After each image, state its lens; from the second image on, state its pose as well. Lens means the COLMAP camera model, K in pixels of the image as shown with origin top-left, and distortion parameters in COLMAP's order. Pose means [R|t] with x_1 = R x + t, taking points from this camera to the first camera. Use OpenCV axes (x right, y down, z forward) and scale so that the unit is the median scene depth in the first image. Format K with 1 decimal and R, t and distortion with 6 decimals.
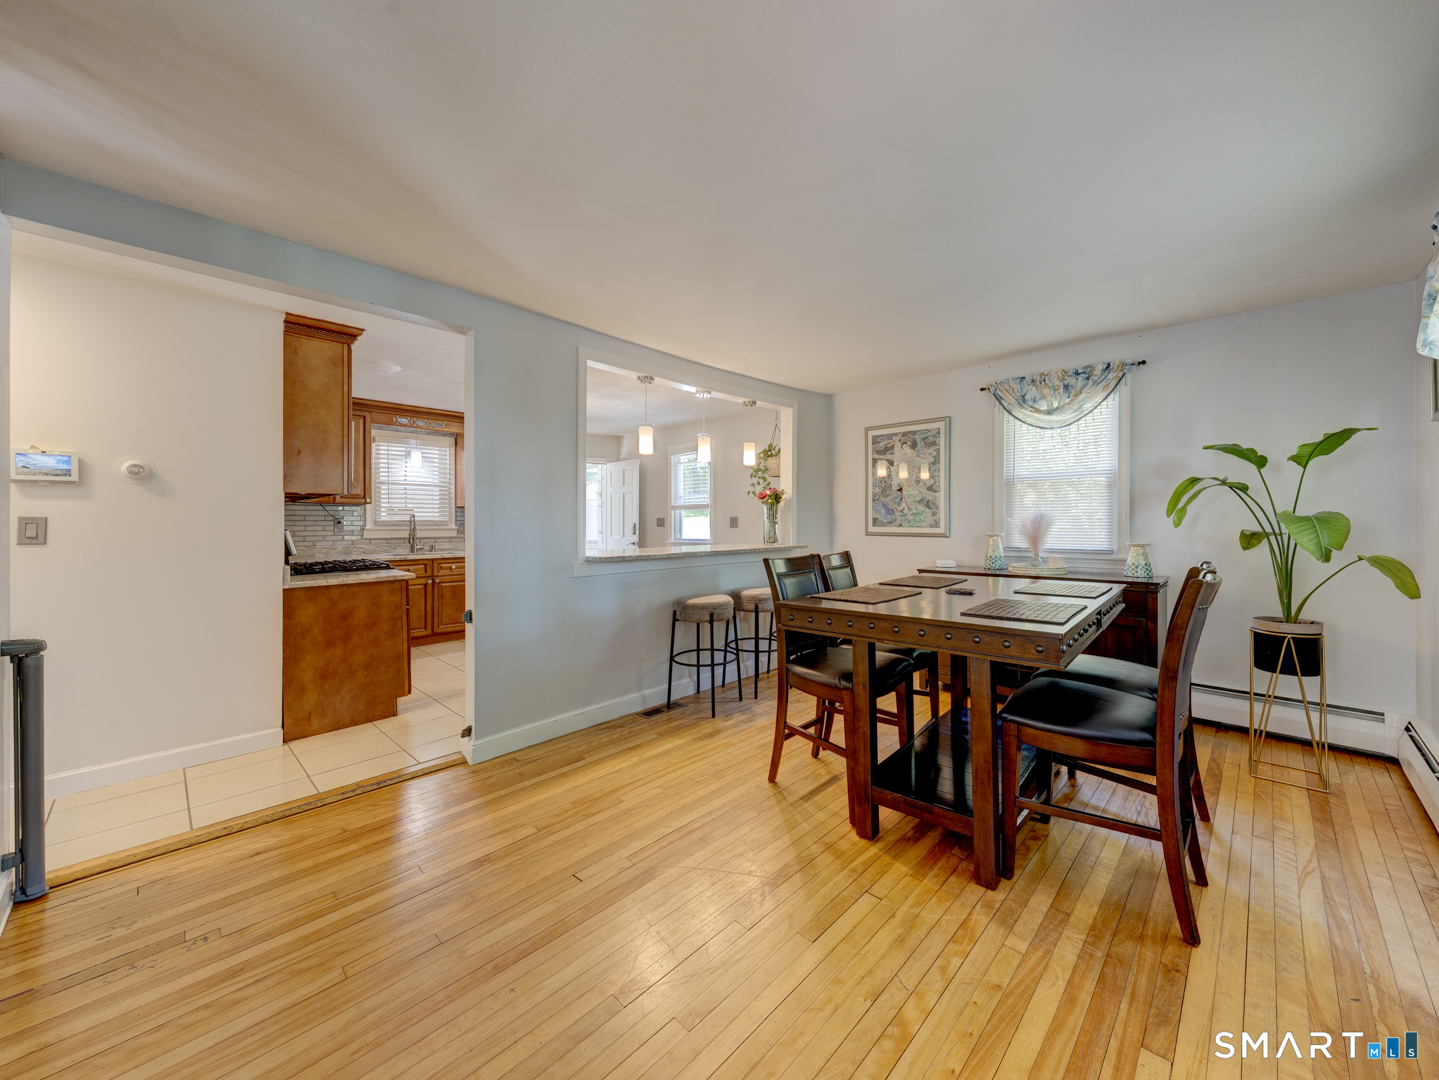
lens RADIAL K [[547.5, 0, 755.8], [0, 547.5, 524.3], [0, 0, 1]] dist [0.000587, -0.000193]
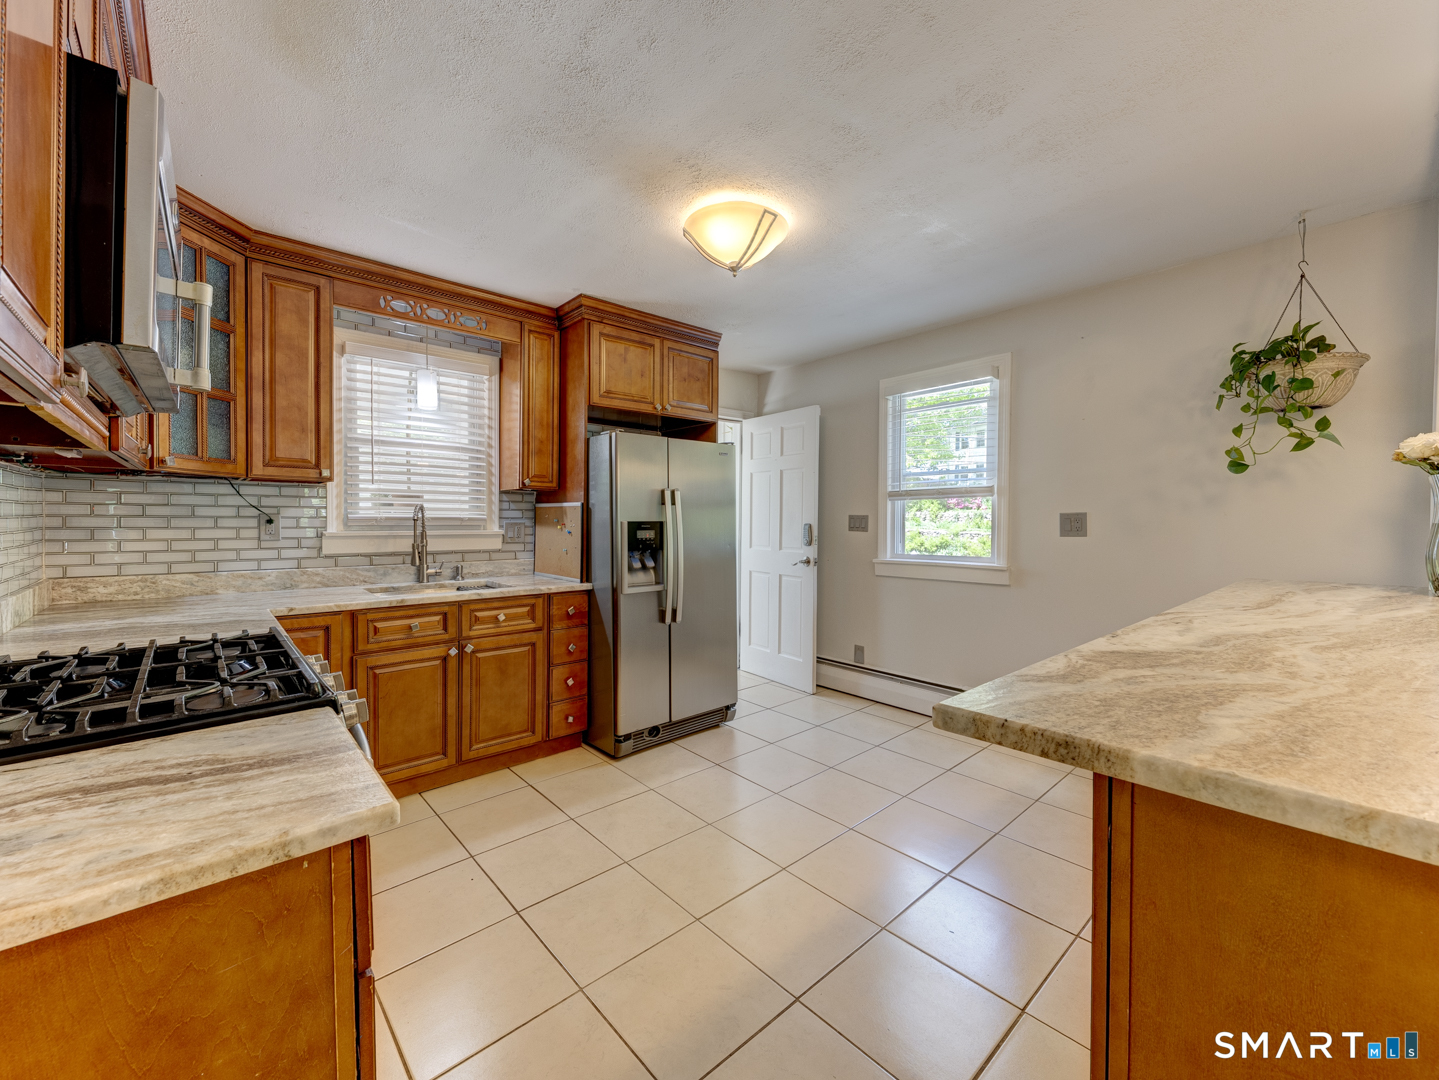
lens RADIAL K [[583.2, 0, 719.3], [0, 583.2, 528.7], [0, 0, 1]] dist [0.000335, 0.000012]
pose [[0.994999, 0.006184, -0.099689, -0.317567], [-0.005203, 0.999935, 0.010099, -0.003844], [0.099745, -0.009530, 0.994967, 0.523691]]
